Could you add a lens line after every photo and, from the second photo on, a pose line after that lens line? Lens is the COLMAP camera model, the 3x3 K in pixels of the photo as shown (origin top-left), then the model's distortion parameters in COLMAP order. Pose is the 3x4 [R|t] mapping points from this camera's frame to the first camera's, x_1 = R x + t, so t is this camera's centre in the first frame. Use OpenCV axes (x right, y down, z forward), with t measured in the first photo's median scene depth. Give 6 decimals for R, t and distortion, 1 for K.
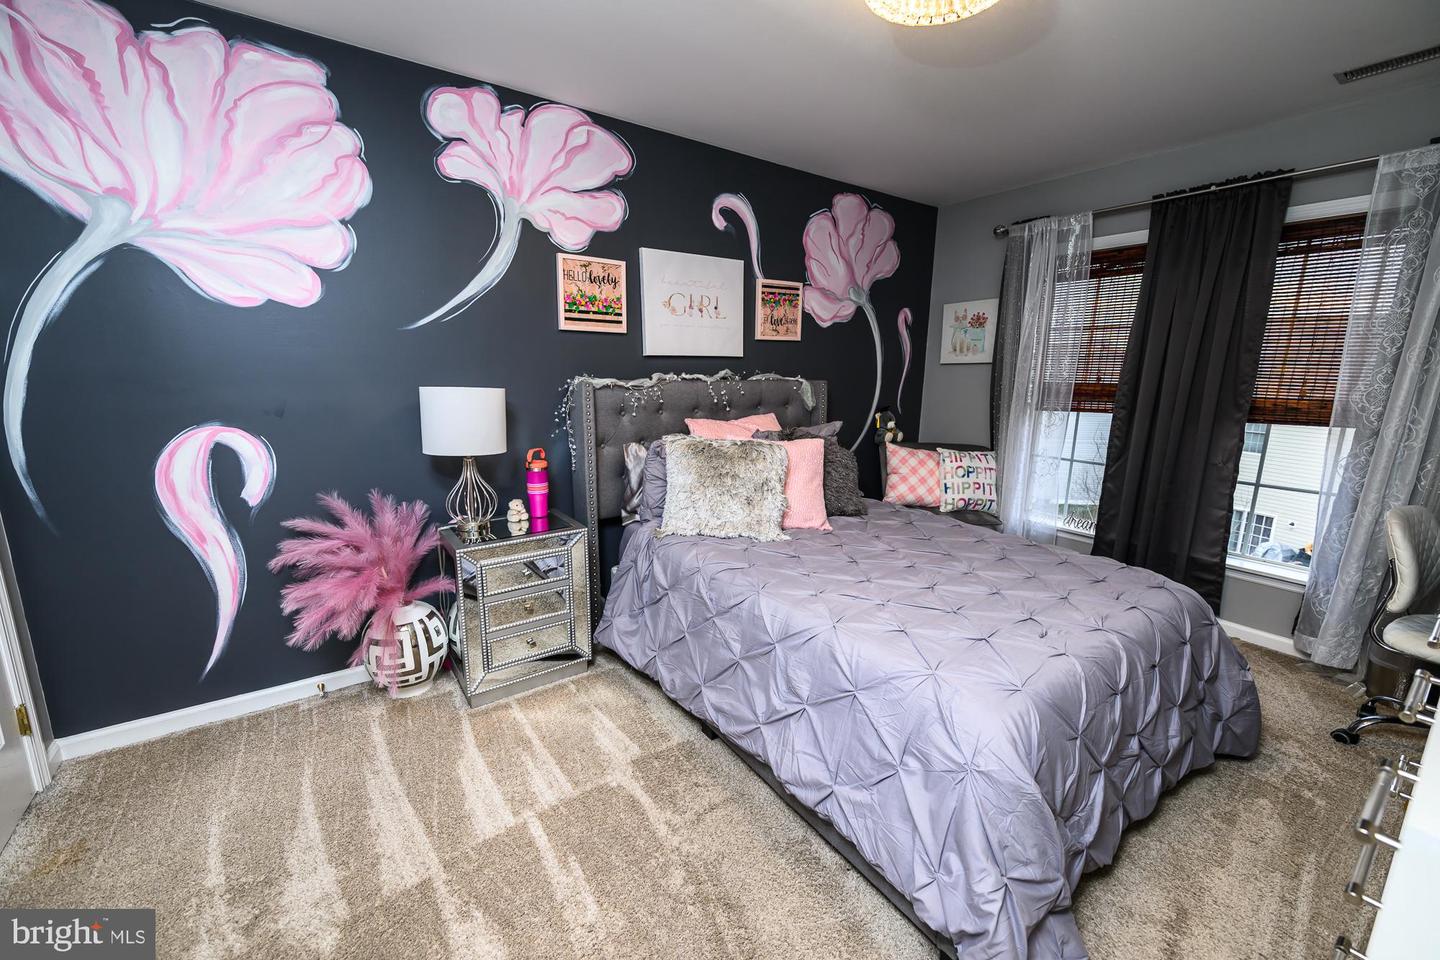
lens RADIAL K [[579.9, 0, 719.9], [0, 579.9, 481.6], [0, 0, 1]] dist [0.004556, -0.000132]
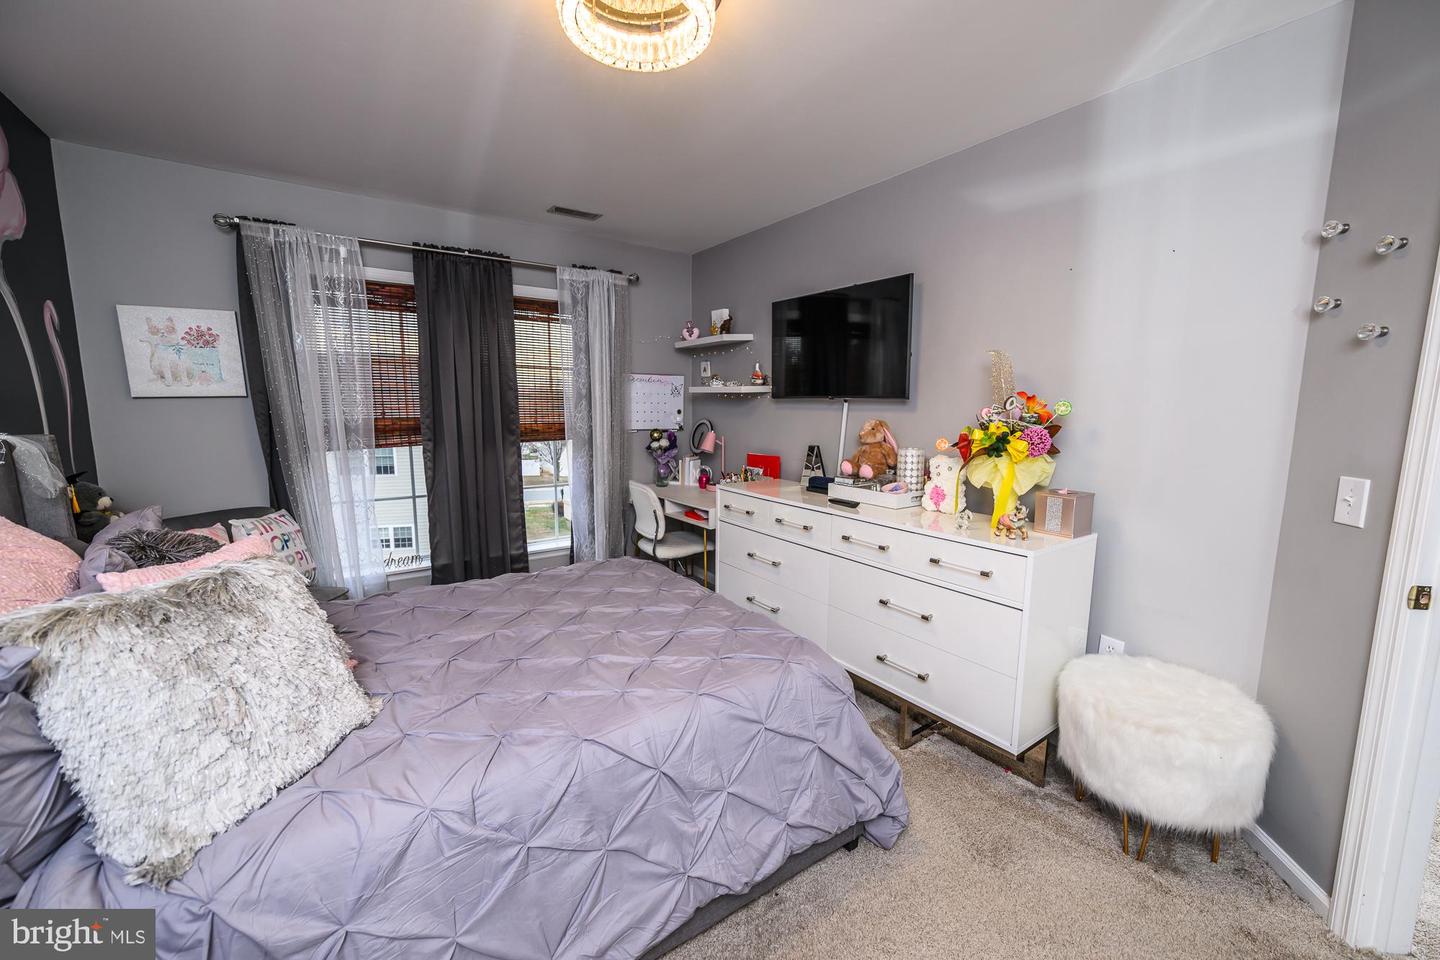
lens RADIAL K [[579.9, 0, 720.6], [0, 579.9, 480.0], [0, 0, 1]] dist [0.004556, -0.000132]
pose [[-0.014741, -0.145136, 0.989302, -0.575018], [0.194128, 0.970168, 0.145221, -0.172881], [-0.980866, 0.194192, 0.013874, 0.786563]]
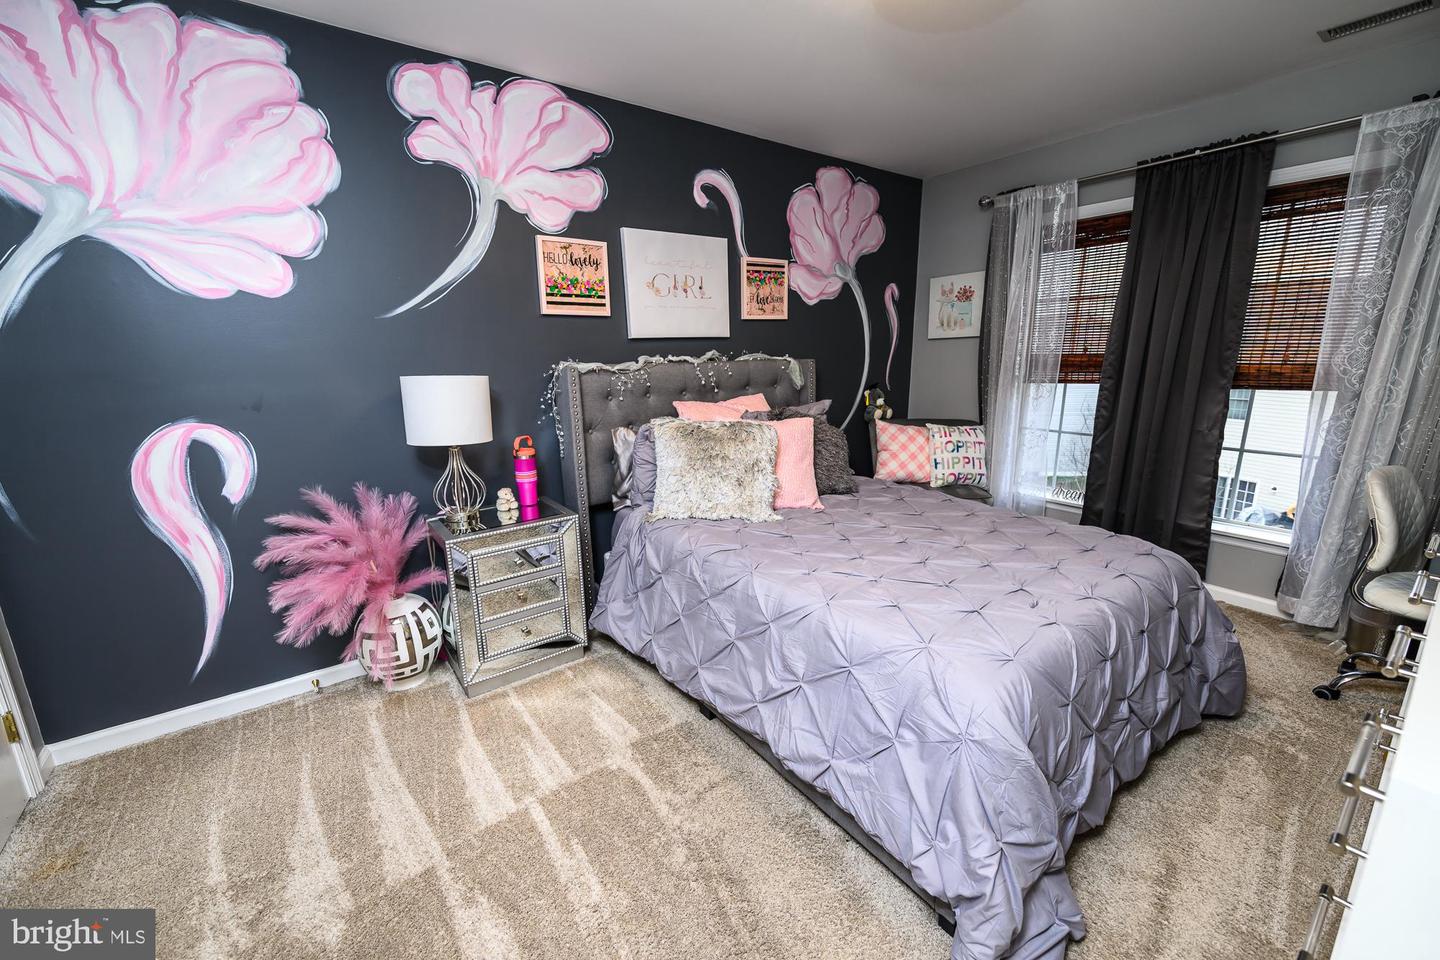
lens RADIAL K [[579.9, 0, 721.4], [0, 579.9, 483.5], [0, 0, 1]] dist [0.004556, -0.000132]
pose [[0.999354, -0.032033, 0.016314, 0.002451], [0.031481, 0.998958, 0.033046, 0.001577], [-0.017356, -0.032512, 0.999321, 0.004956]]
